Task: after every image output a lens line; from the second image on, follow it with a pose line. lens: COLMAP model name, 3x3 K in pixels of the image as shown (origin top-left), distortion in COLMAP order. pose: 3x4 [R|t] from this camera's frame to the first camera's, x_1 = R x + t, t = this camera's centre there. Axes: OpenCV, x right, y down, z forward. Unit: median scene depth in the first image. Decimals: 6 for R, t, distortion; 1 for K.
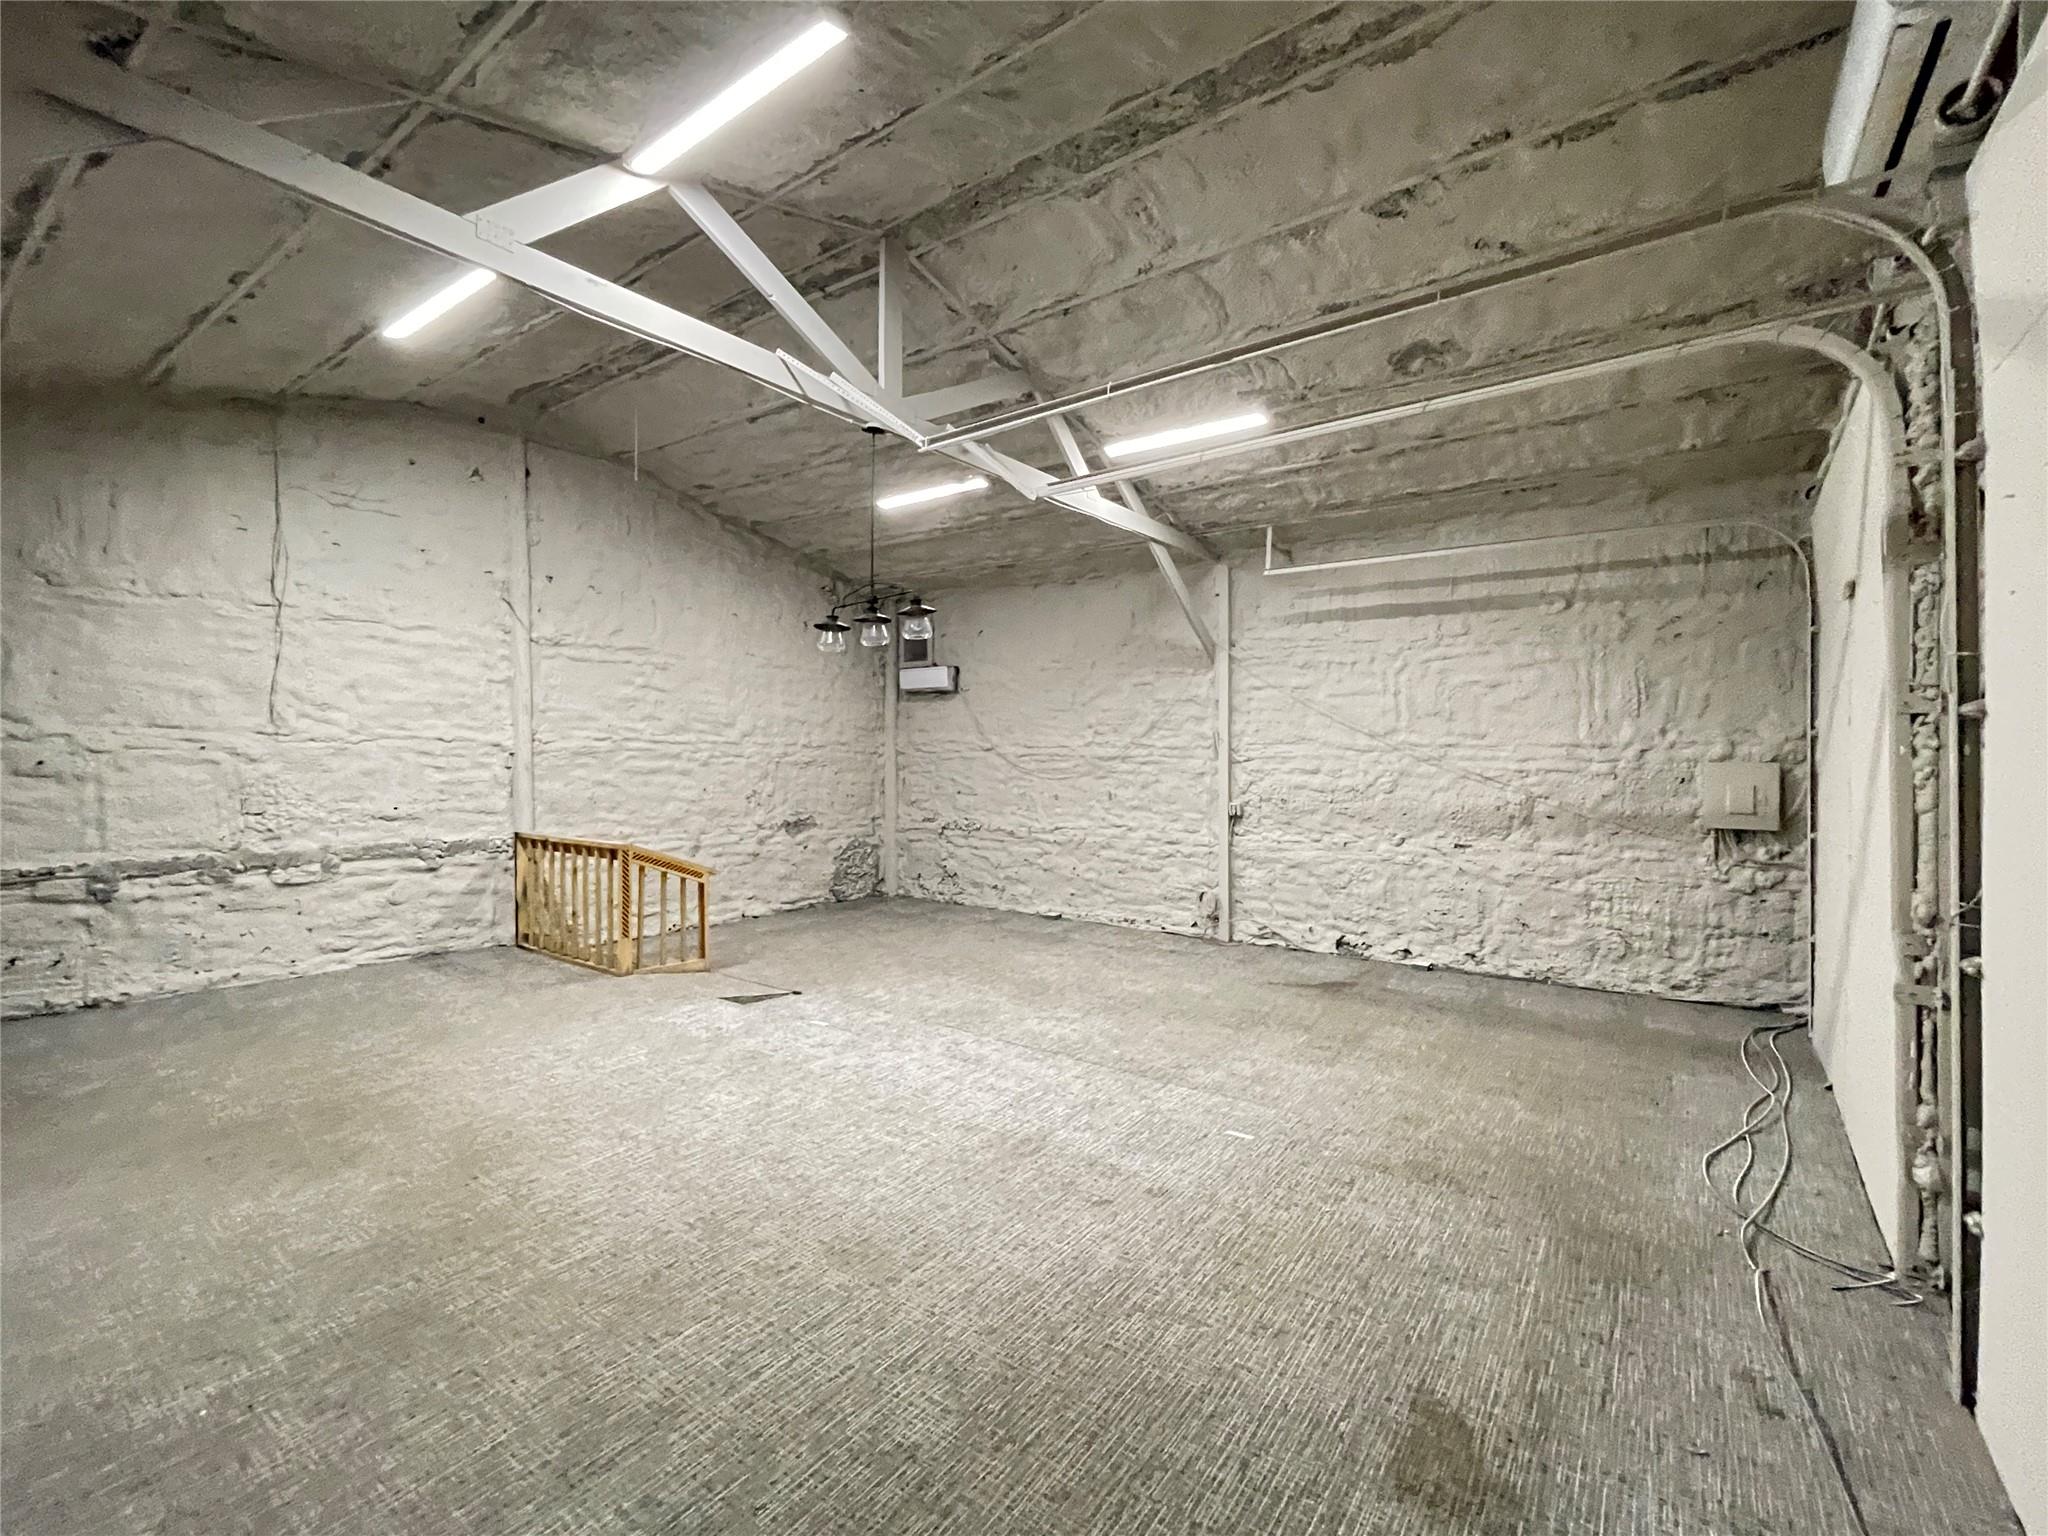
lens RADIAL K [[906.8, 0, 1021.8], [0, 906.8, 763.0], [0, 0, 1]] dist [0.000204, -0.000181]
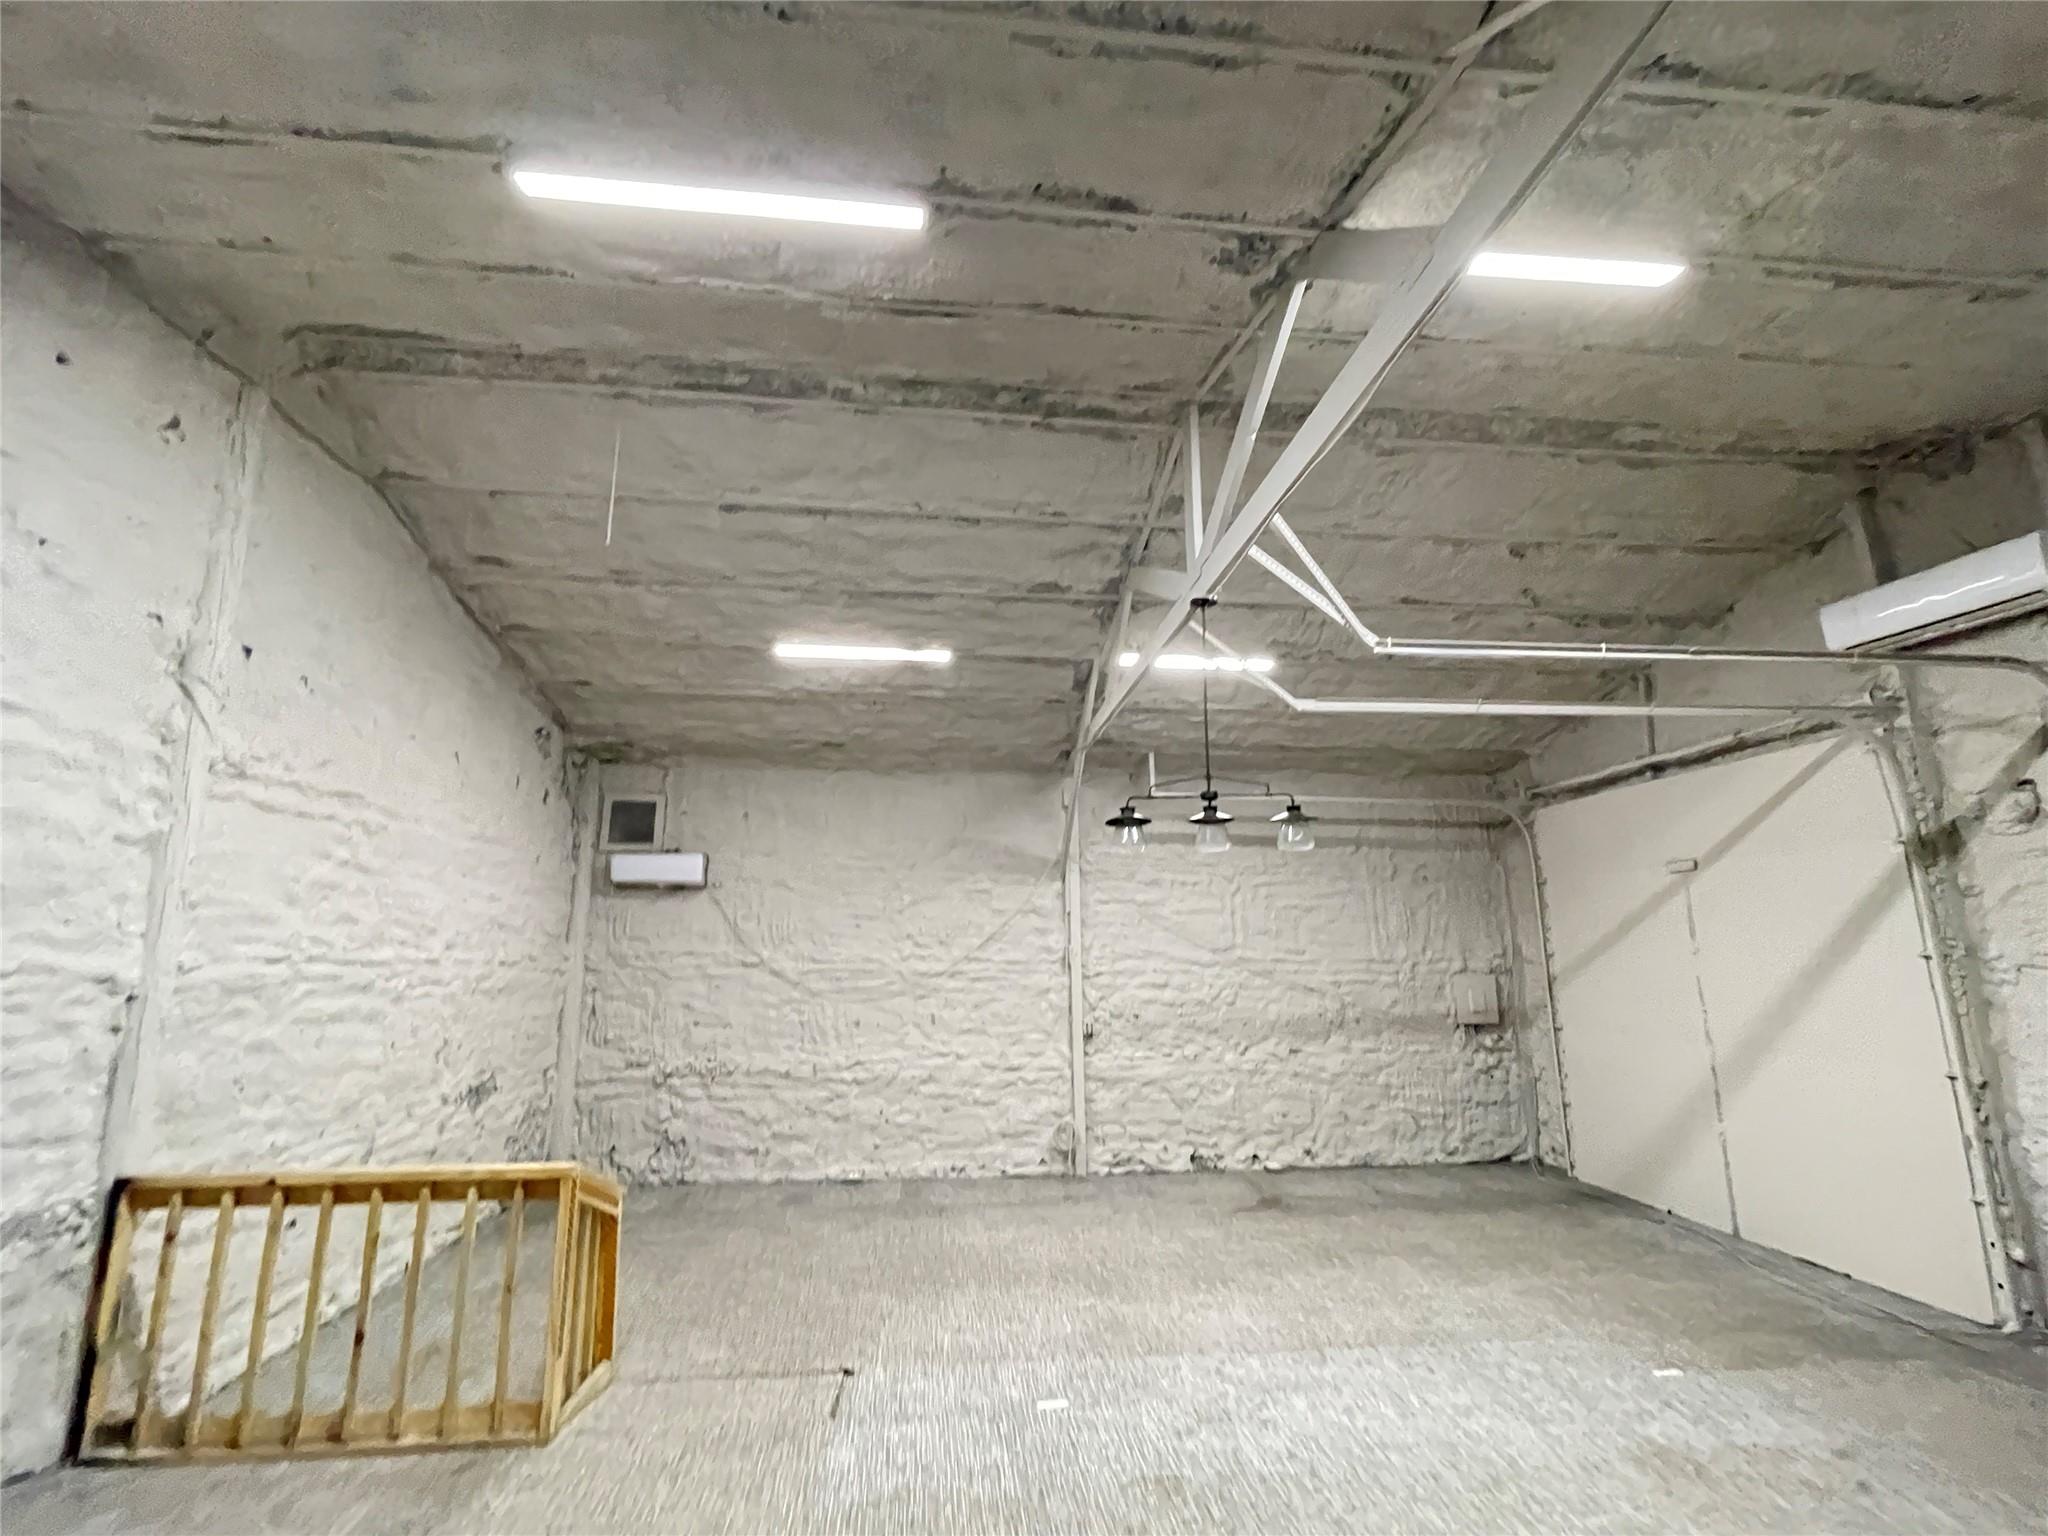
lens RADIAL K [[906.8, 0, 1020.9], [0, 906.8, 768.0], [0, 0, 1]] dist [0.000204, -0.000181]
pose [[0.737738, 0.130767, 0.662301, -0.547487], [0.009485, 0.978956, -0.203853, -0.026095], [-0.675021, 0.156672, 0.720972, 0.340705]]
